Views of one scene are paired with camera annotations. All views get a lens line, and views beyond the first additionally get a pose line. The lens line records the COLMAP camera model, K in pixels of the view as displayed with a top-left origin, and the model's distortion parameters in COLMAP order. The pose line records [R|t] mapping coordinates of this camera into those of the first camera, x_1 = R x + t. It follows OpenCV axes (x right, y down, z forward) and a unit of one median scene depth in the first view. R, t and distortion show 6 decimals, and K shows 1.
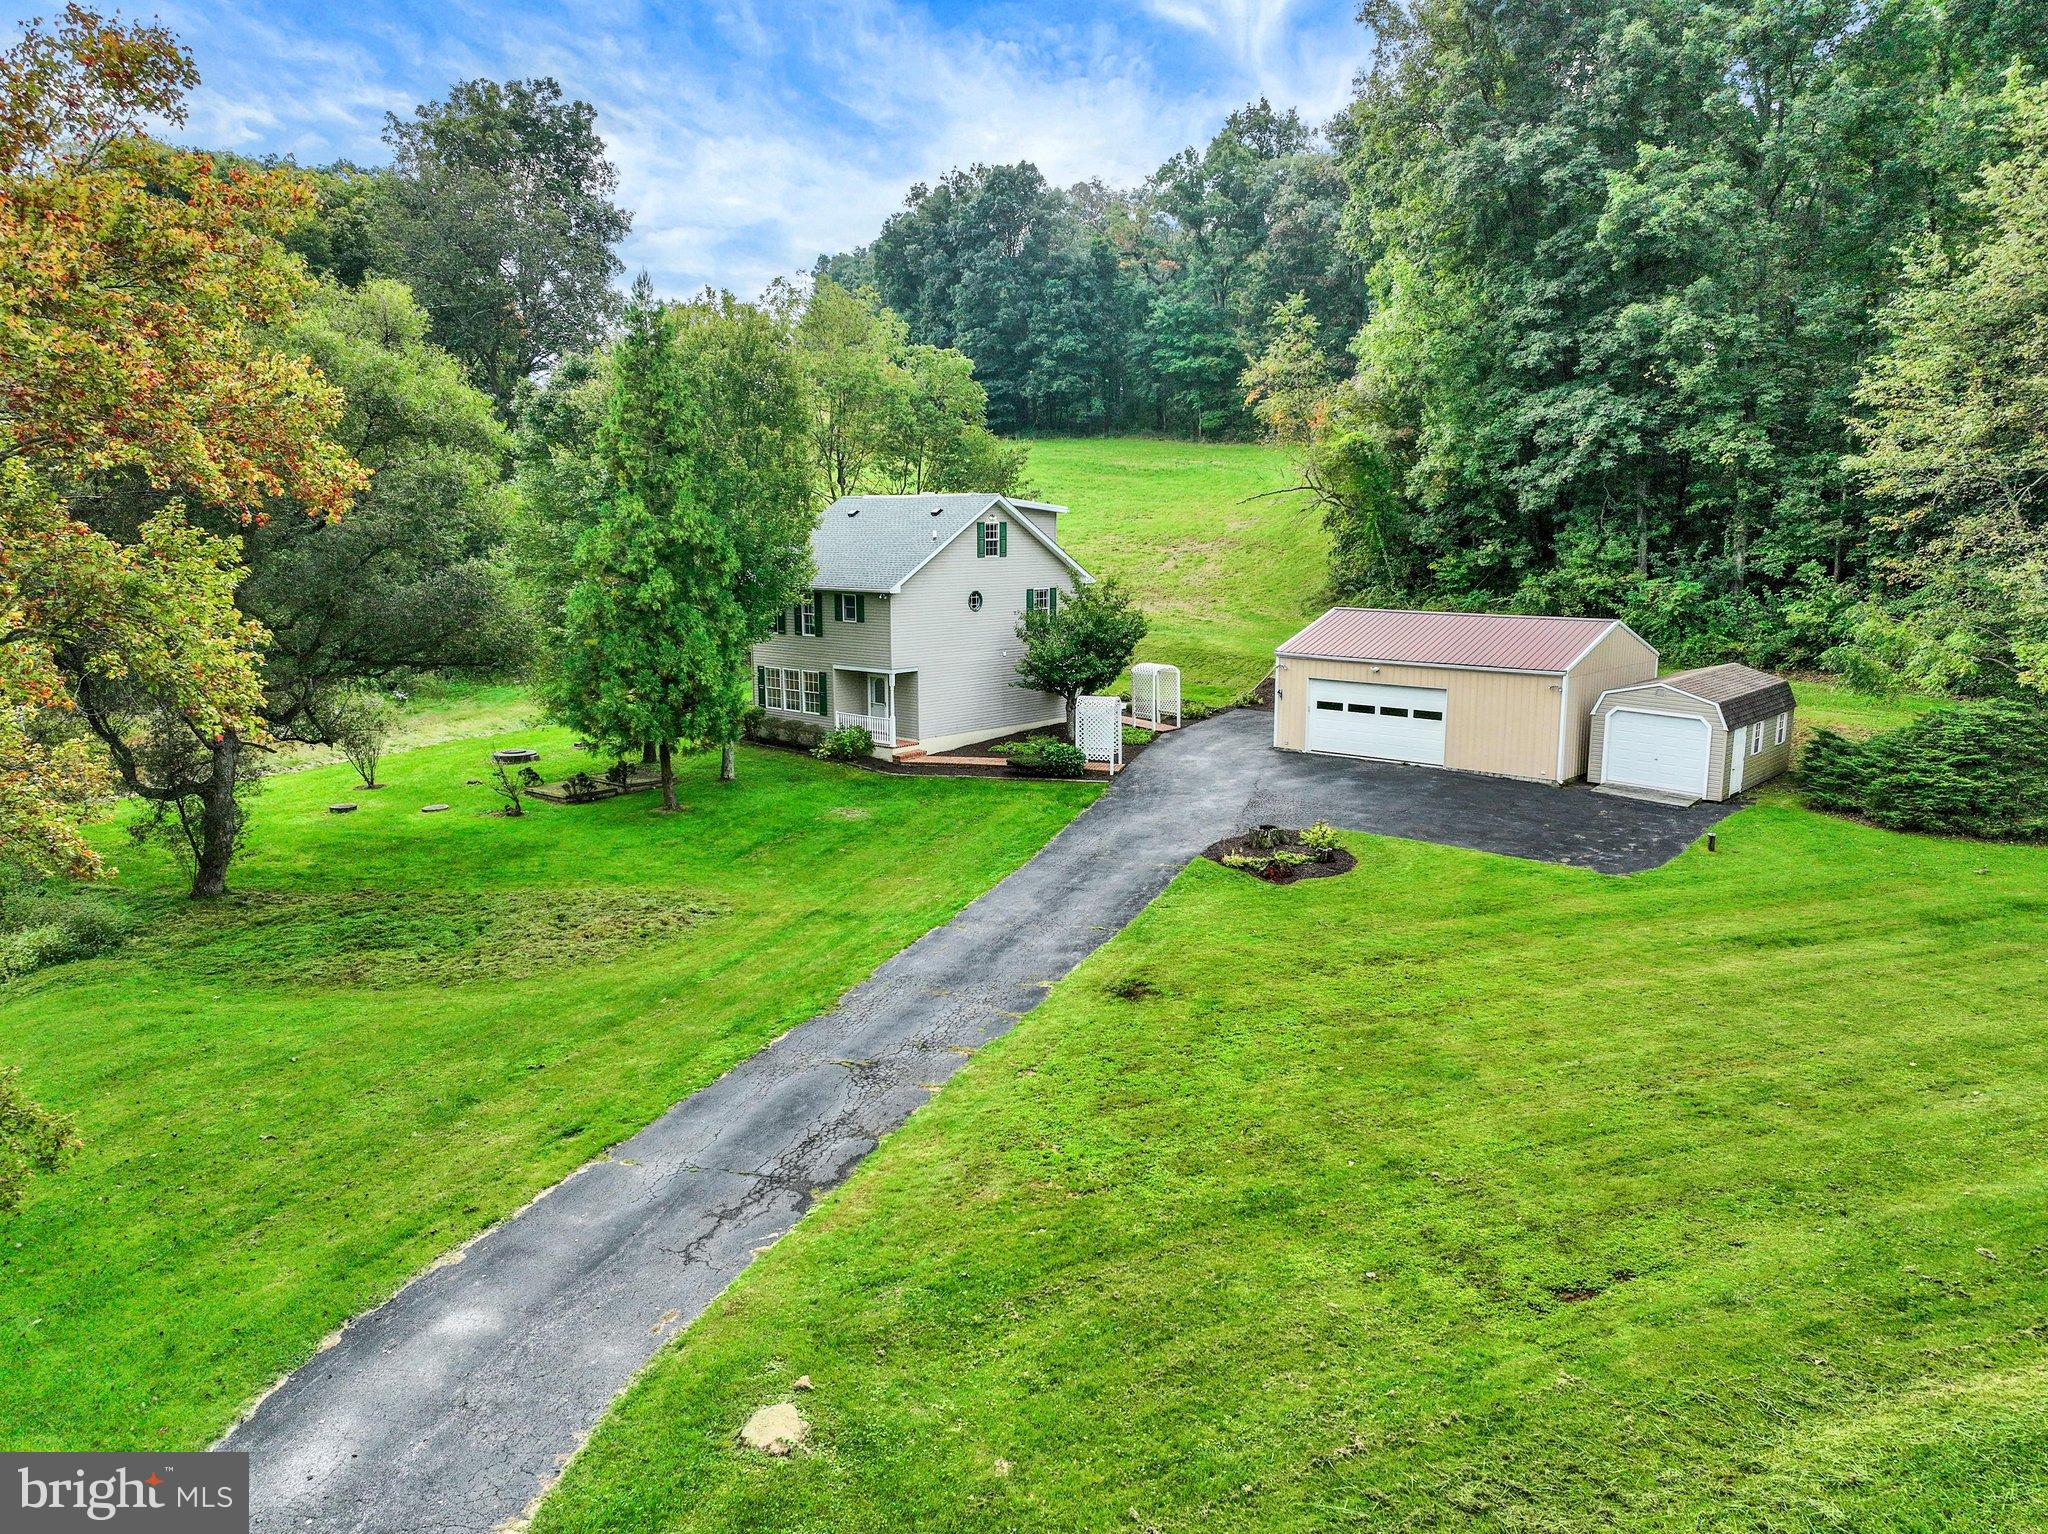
lens RADIAL K [[1471.7, 0, 1023.8], [0, 1471.7, 772.2], [0, 0, 1]] dist [0.000282, 0.026754]
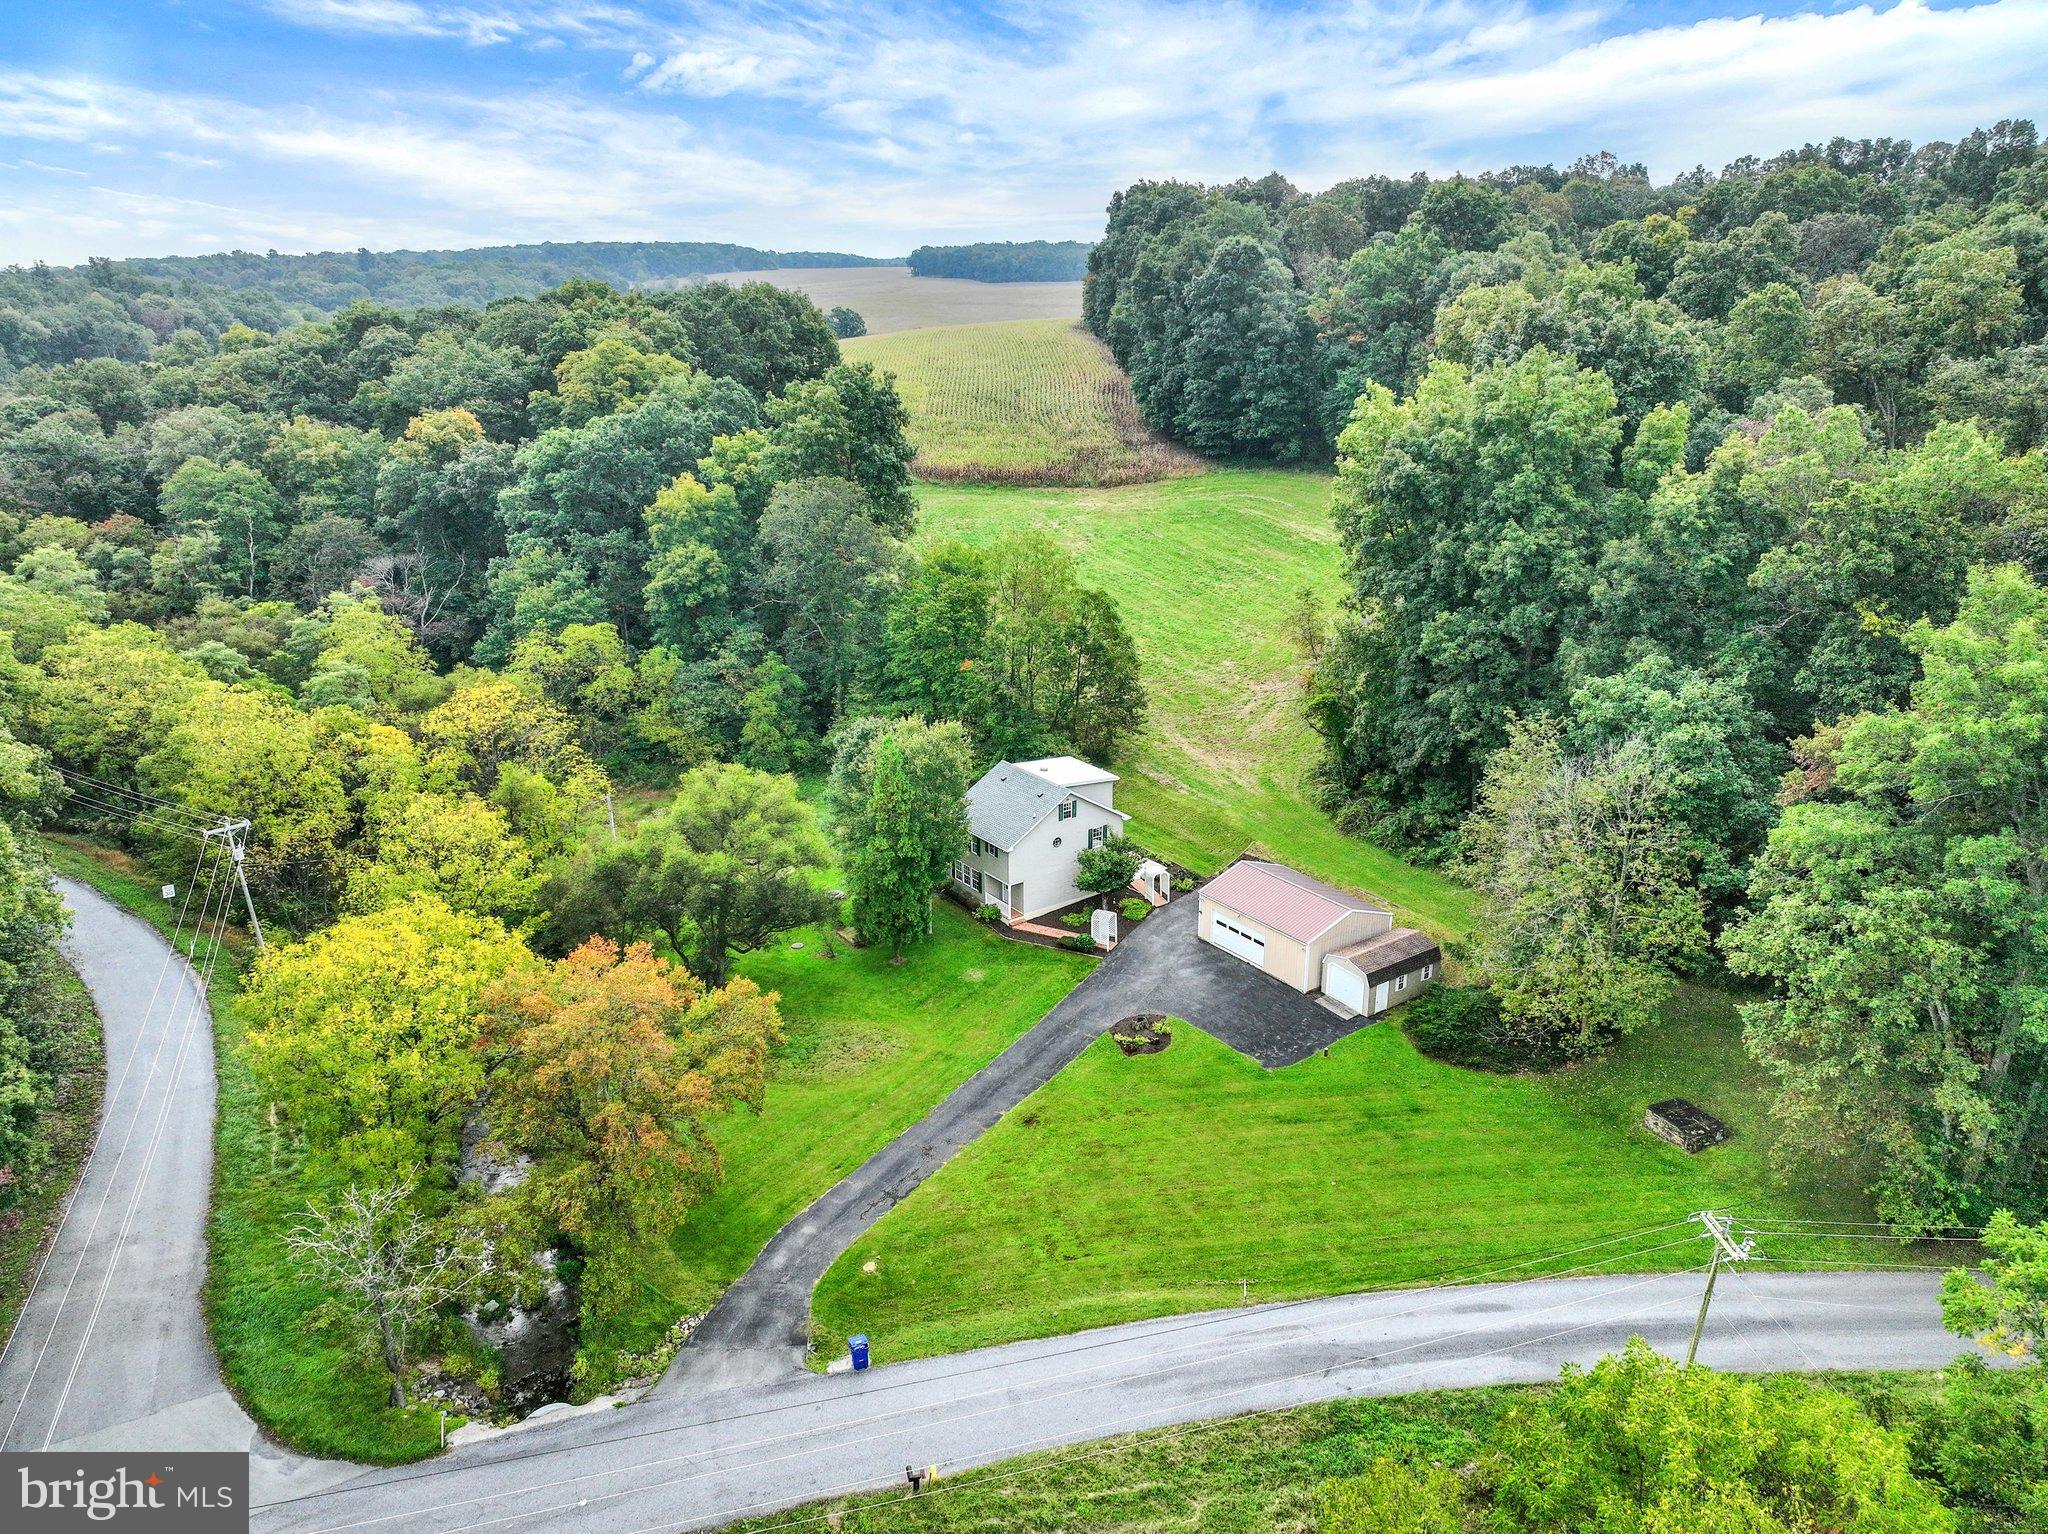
lens RADIAL K [[1471.7, 0, 1020.4], [0, 1471.7, 761.4], [0, 0, 1]] dist [0.000282, 0.026754]
pose [[0.974662, 0.068275, -0.213009, 0.323349], [-0.035441, 0.987386, 0.154316, -0.513774], [0.220858, -0.142856, 0.964787, -0.869498]]
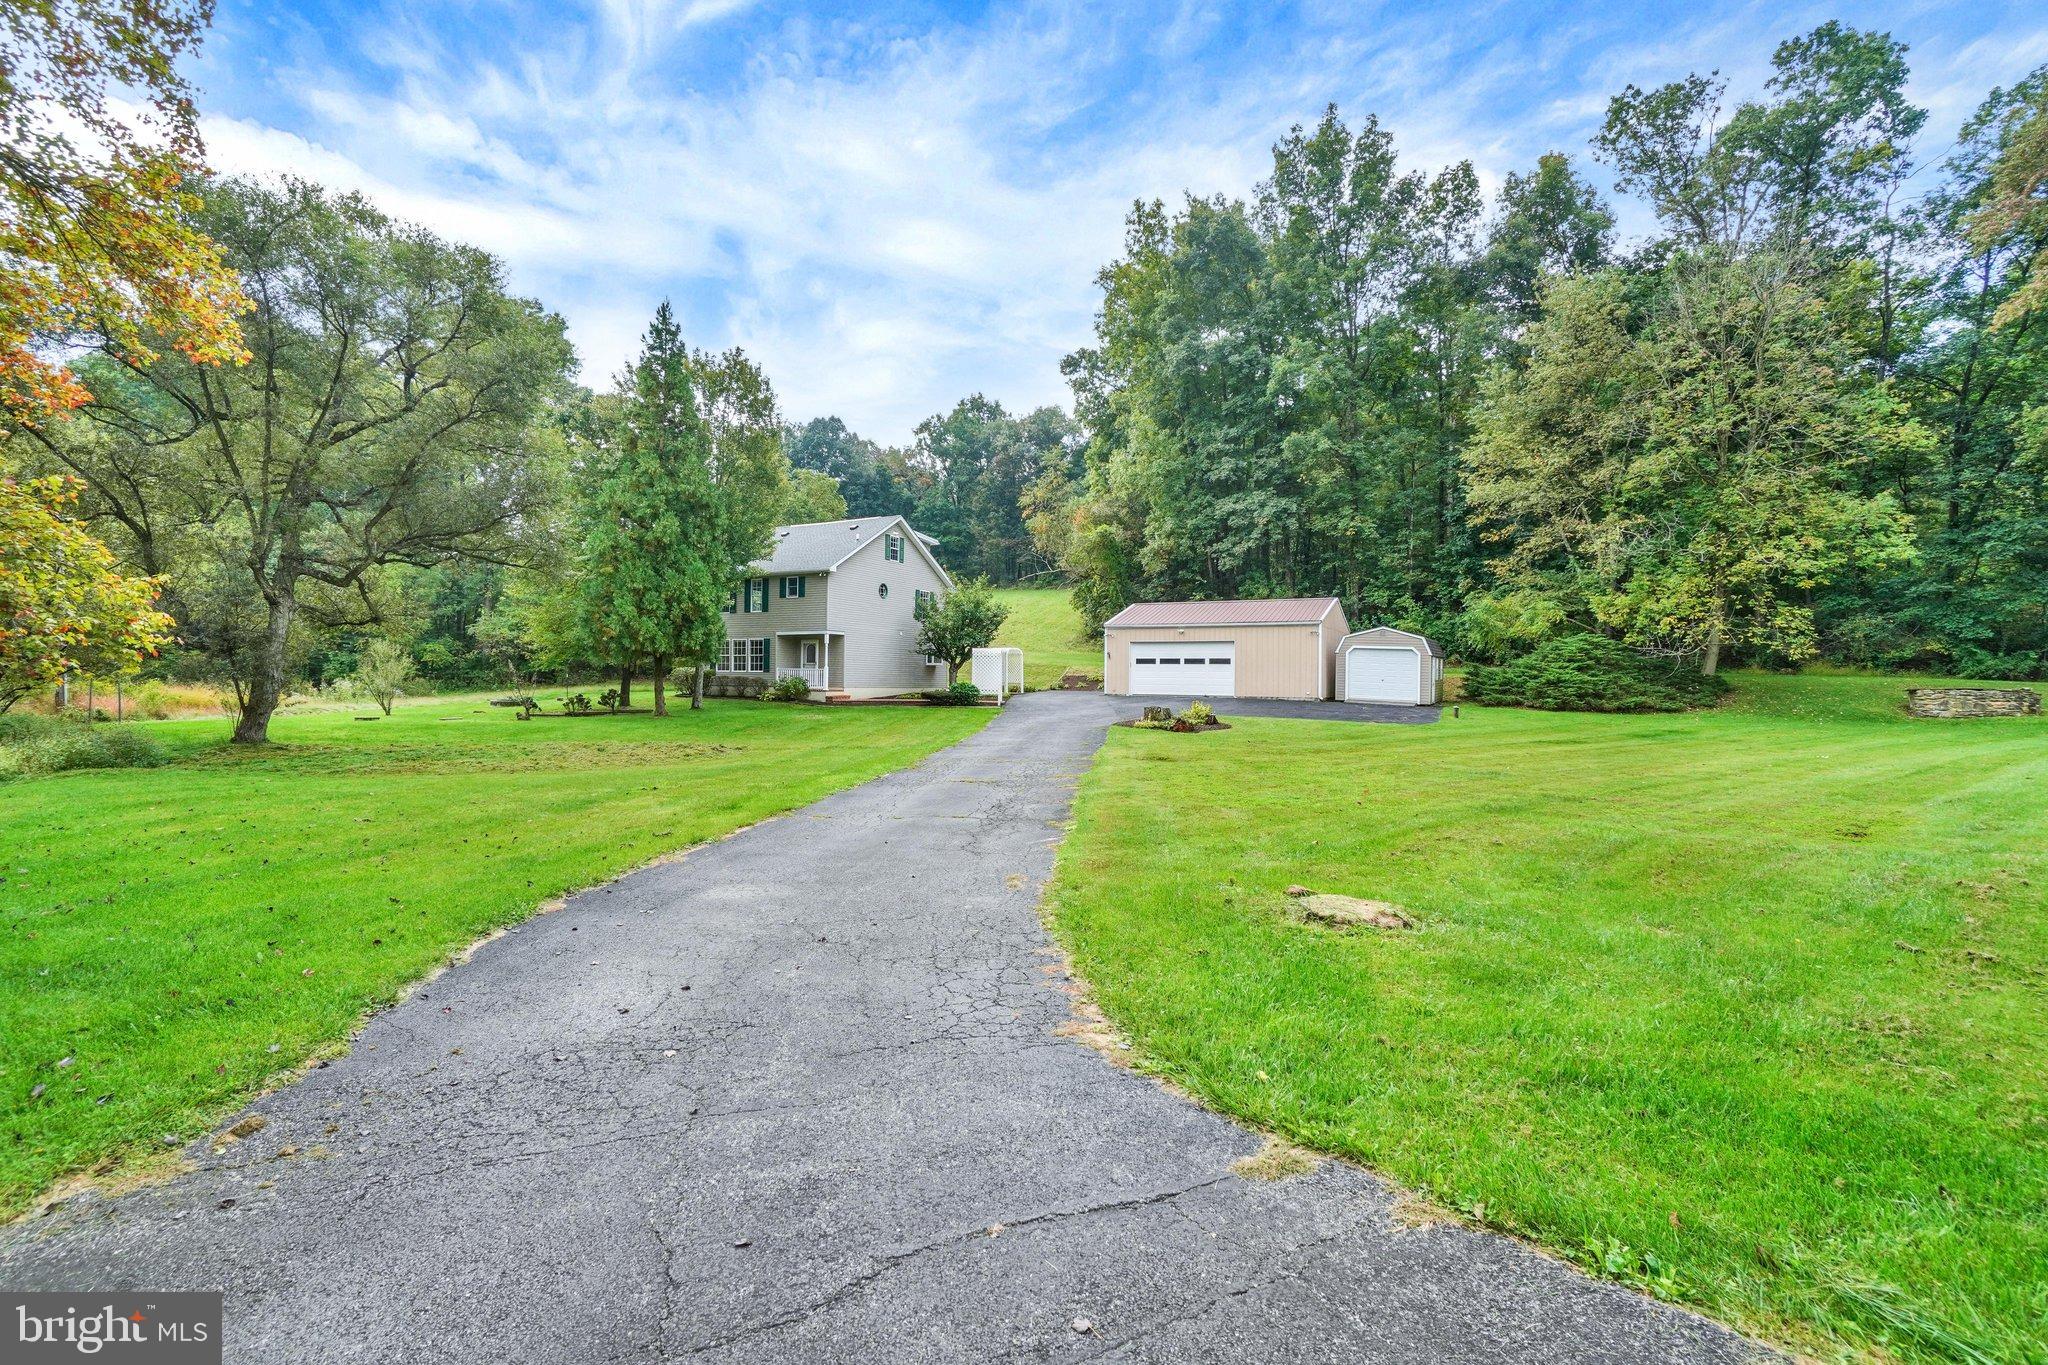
lens RADIAL K [[936.8, 0, 1004.3], [0, 936.8, 667.5], [0, 0, 1]] dist [-0.039203, -0.000028]
pose [[0.975158, 0.017248, 0.220836, -0.111158], [0.023963, 0.982899, -0.182580, 0.110946], [-0.220209, 0.183337, 0.958069, 0.160096]]
